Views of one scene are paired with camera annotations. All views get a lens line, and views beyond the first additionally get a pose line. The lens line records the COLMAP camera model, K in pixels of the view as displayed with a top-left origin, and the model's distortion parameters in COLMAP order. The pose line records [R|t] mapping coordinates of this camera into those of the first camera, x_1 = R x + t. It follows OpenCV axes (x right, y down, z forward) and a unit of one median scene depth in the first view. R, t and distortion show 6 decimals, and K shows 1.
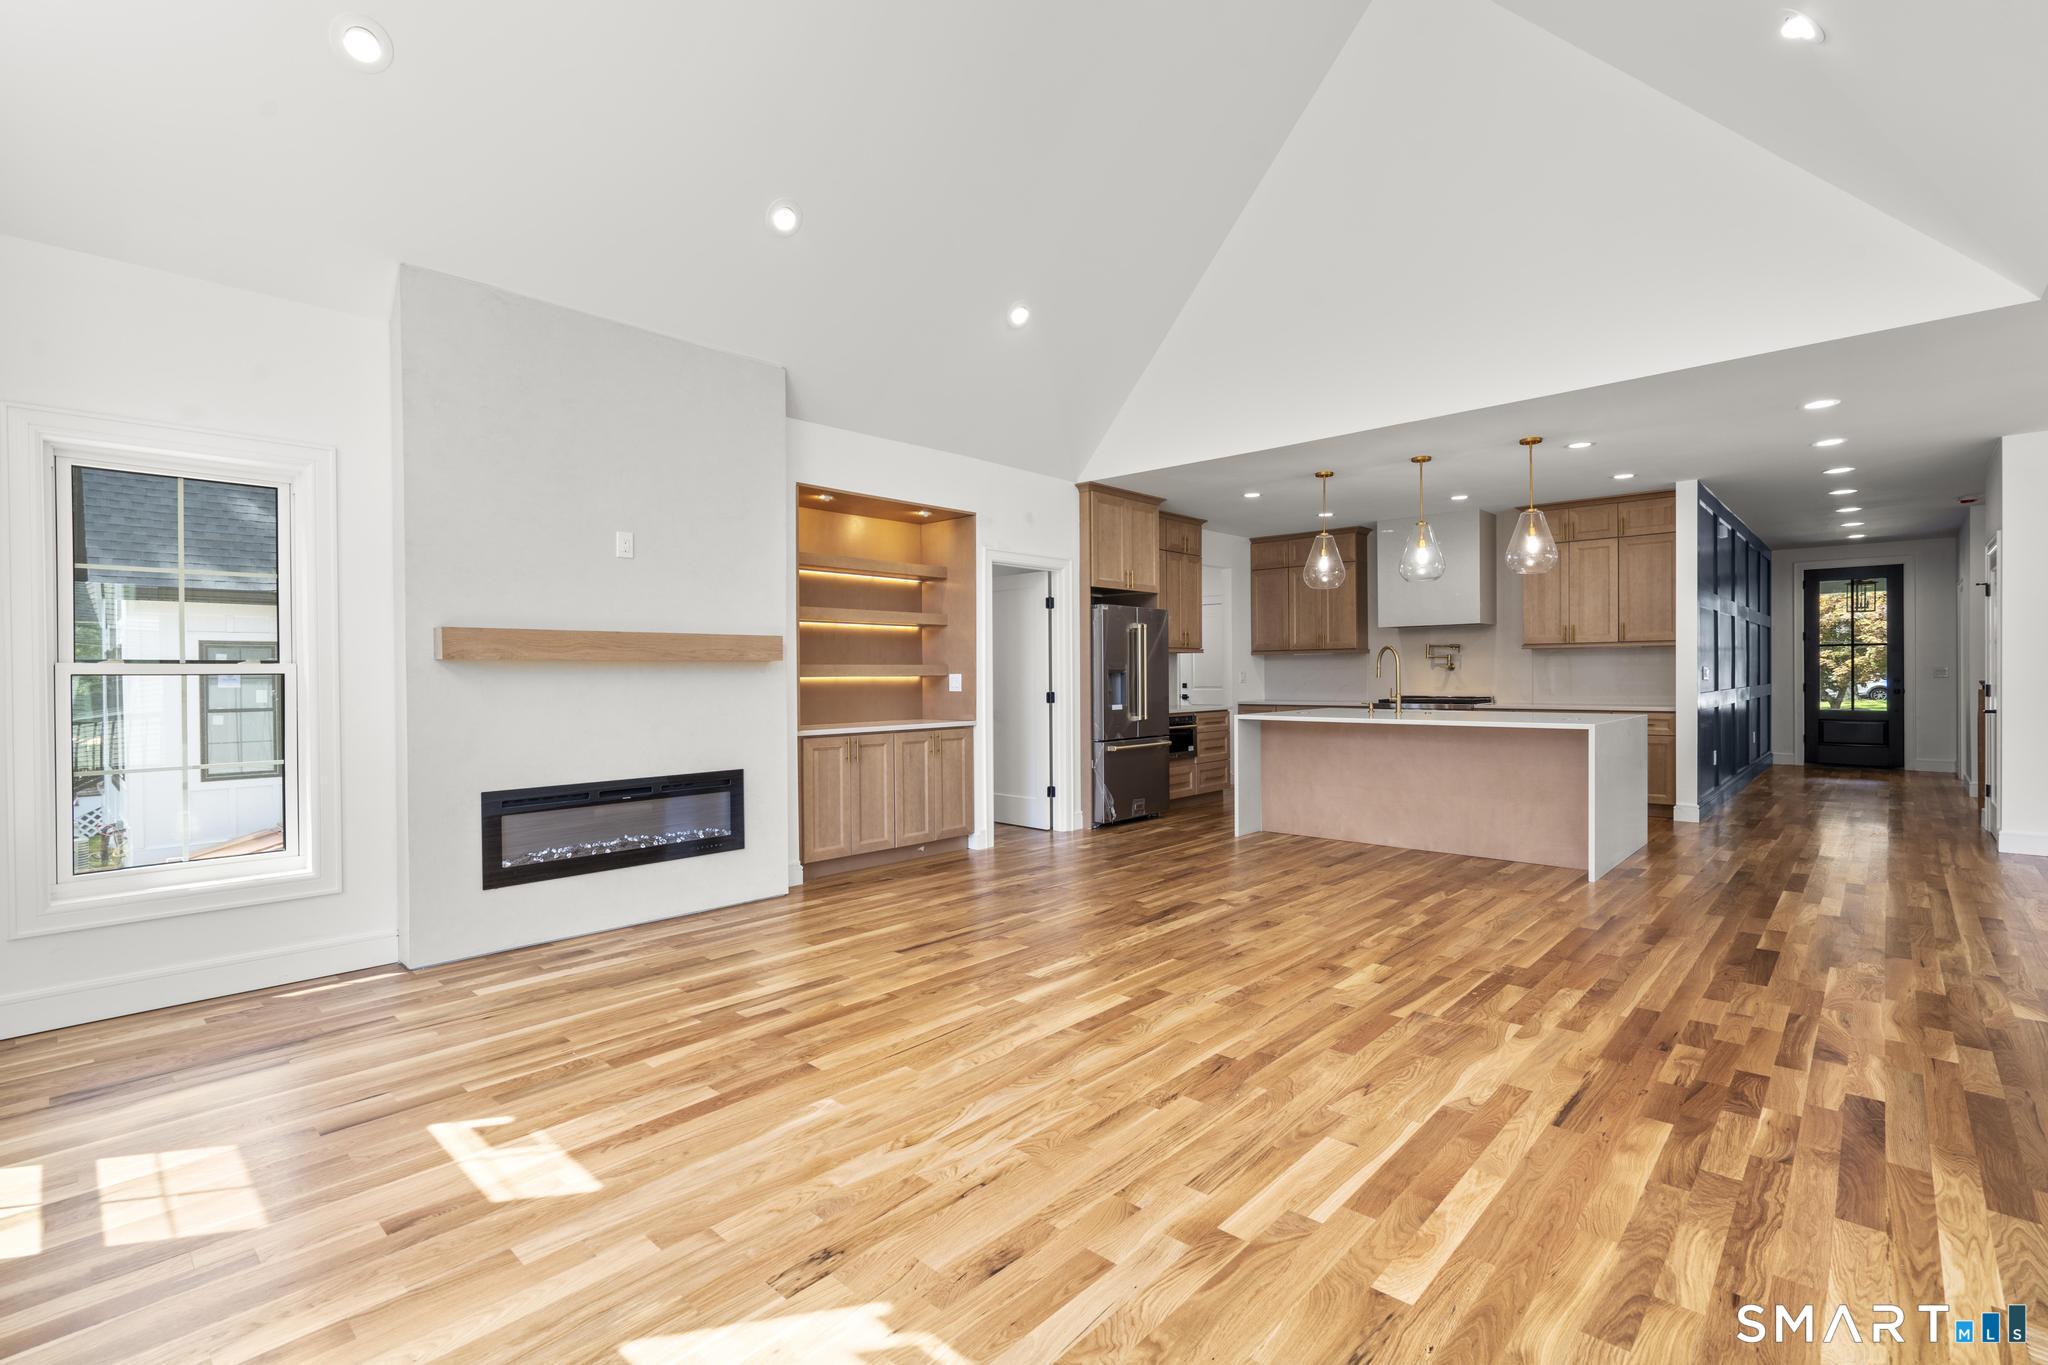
lens RADIAL K [[925.5, 0, 1029.6], [0, 925.5, 683.0], [0, 0, 1]] dist [-0.001361, 0.000278]
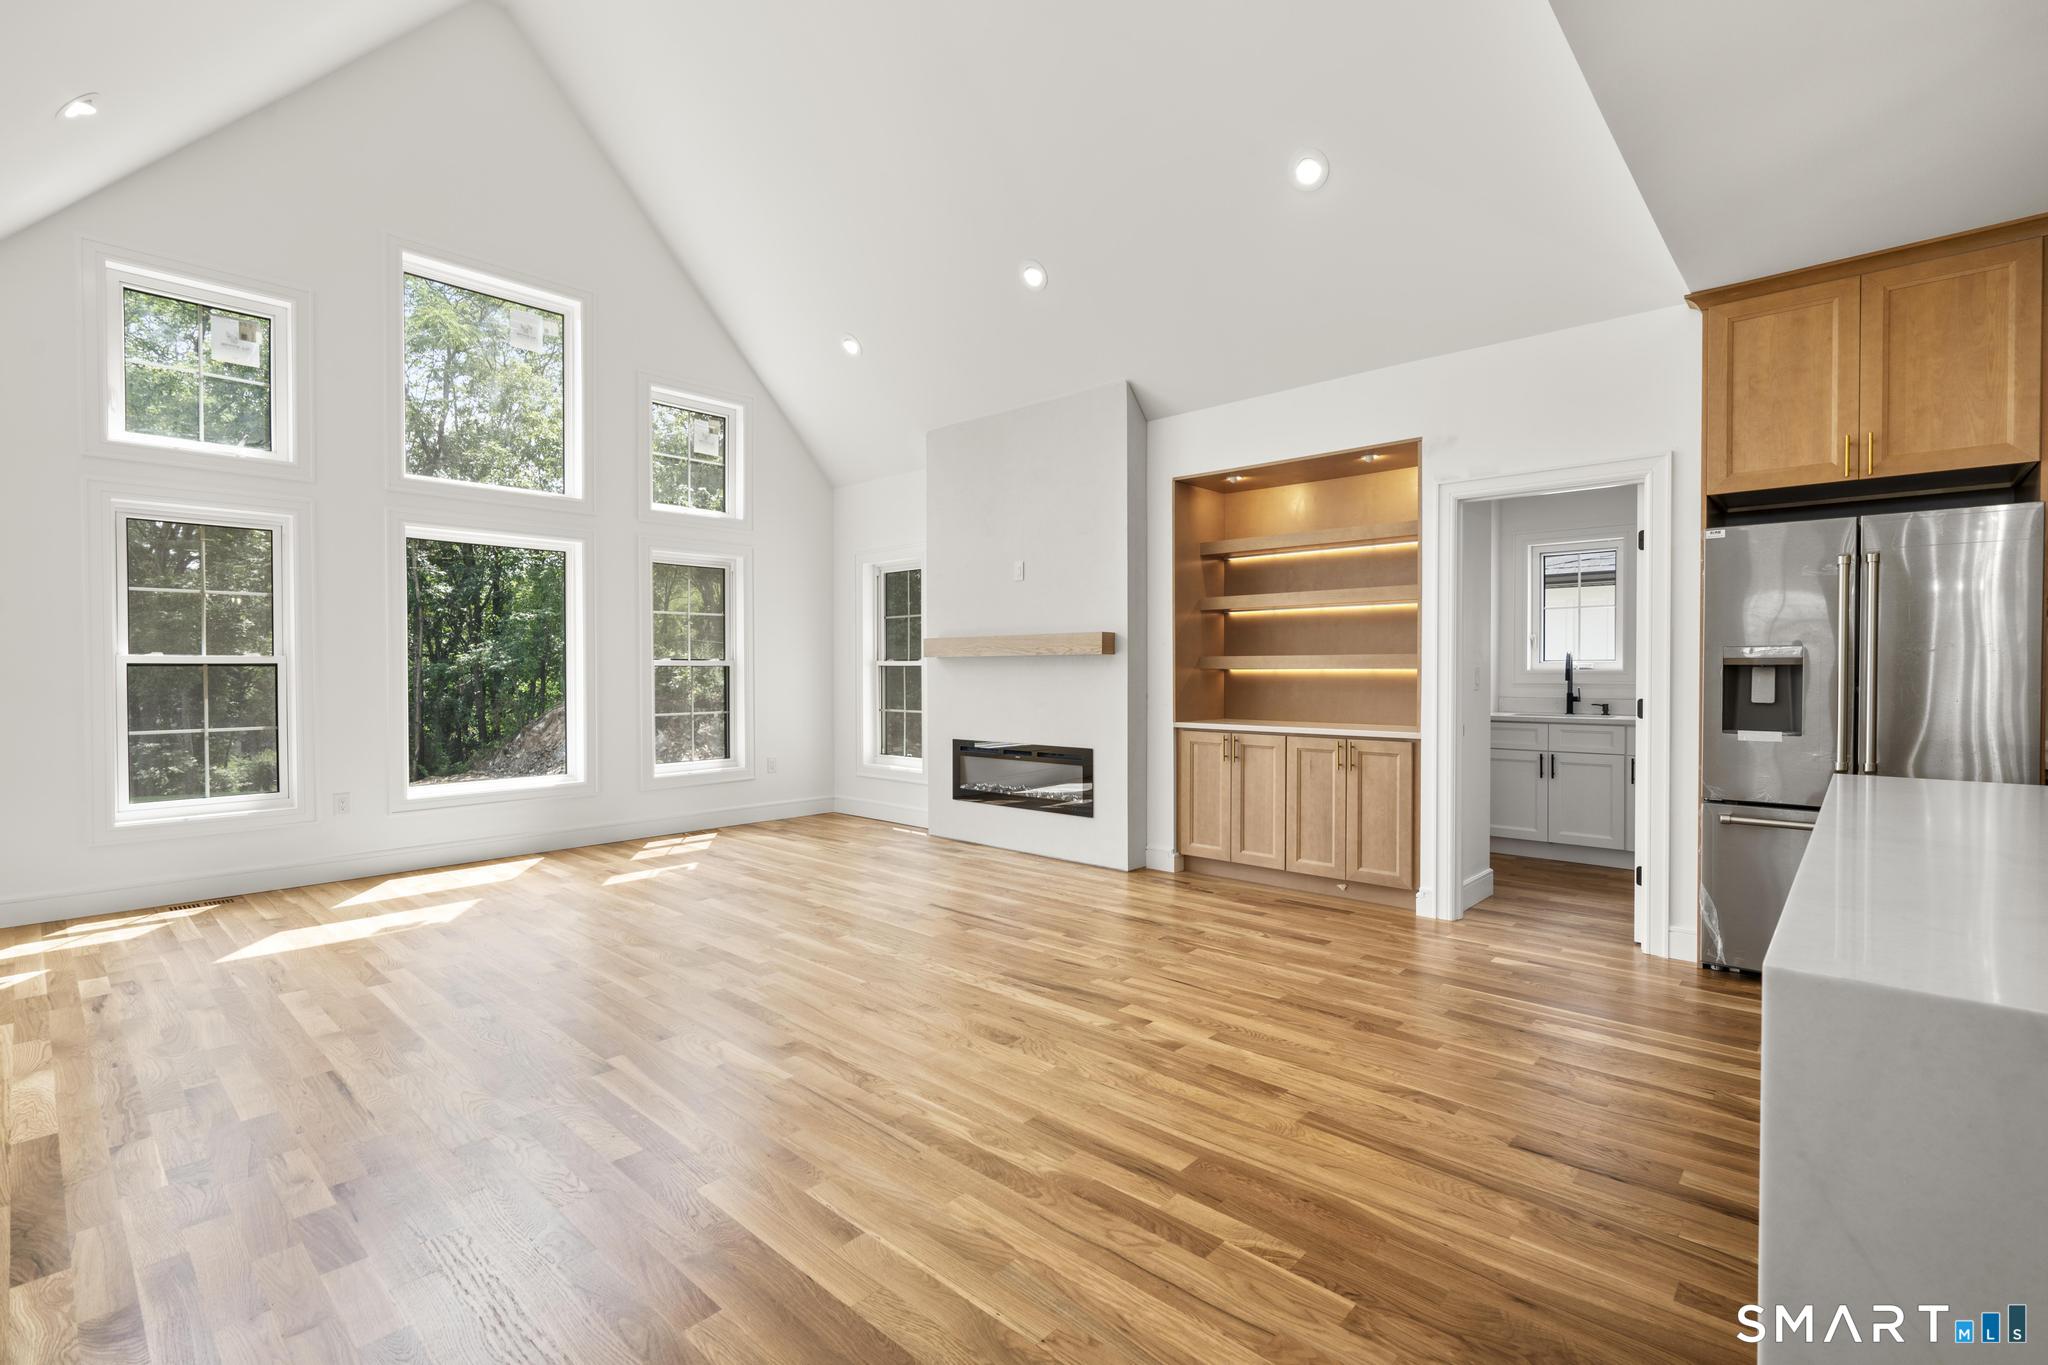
lens RADIAL K [[926.0, 0, 1029.5], [0, 926.0, 678.2], [0, 0, 1]] dist [-0.001554, 0.000624]
pose [[0.006369, 0.016306, -0.999847, 0.999420], [-0.006445, 0.999847, 0.016265, -0.015354], [0.999959, 0.006340, 0.006473, 1.085983]]
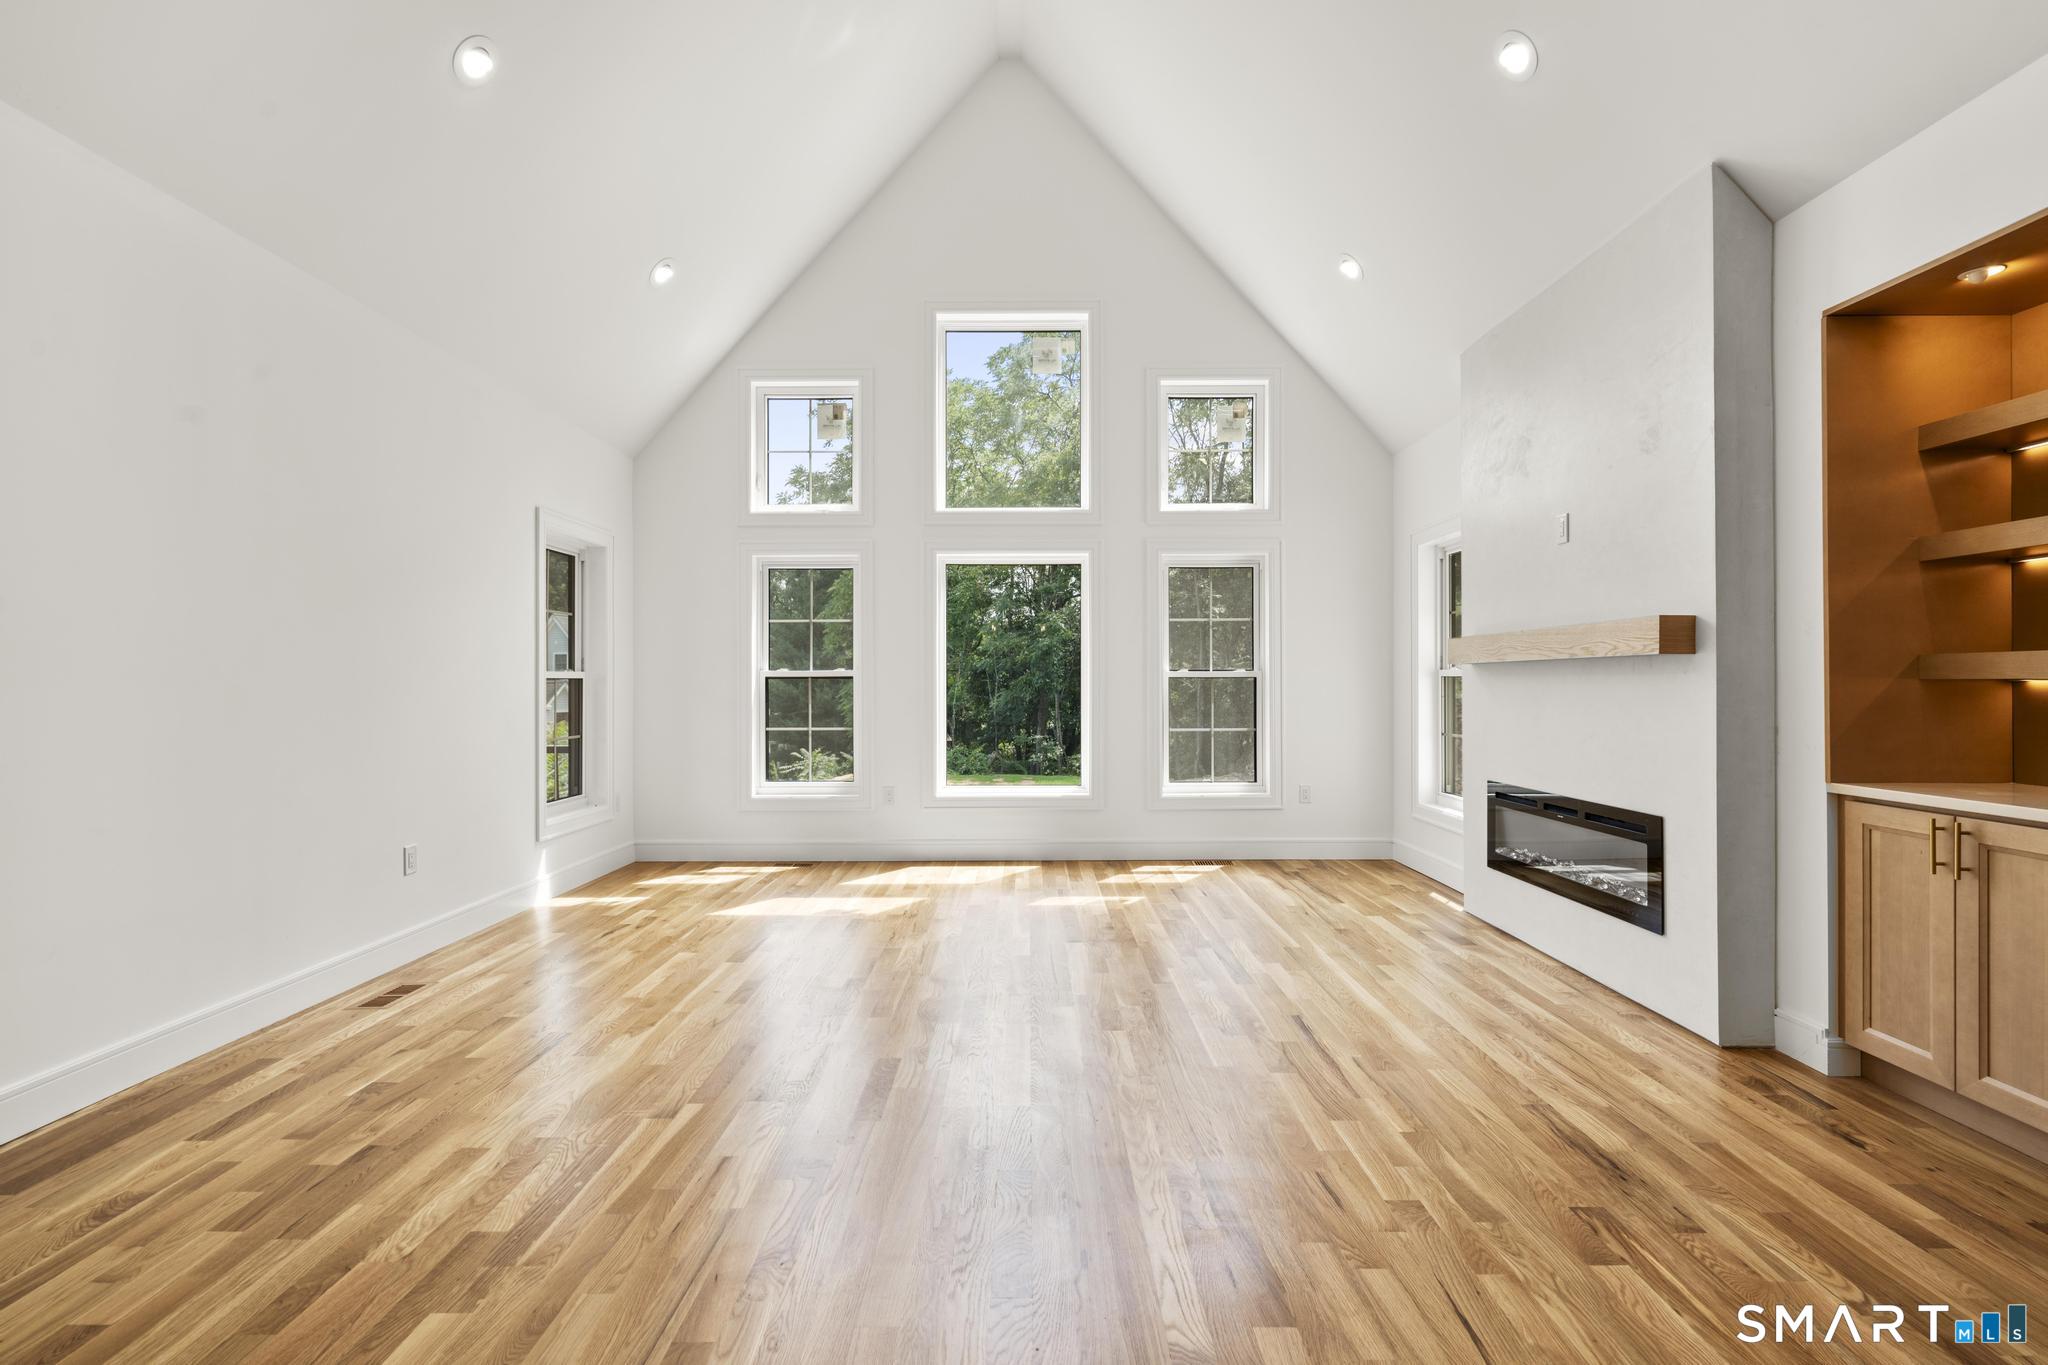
lens RADIAL K [[926.0, 0, 1029.5], [0, 926.0, 678.2], [0, 0, 1]] dist [-0.001554, 0.000624]
pose [[-0.733769, 0.005915, -0.679373, 0.572020], [0.002138, 0.999977, 0.006397, -0.014992], [0.679396, 0.003242, -0.733765, 1.403412]]
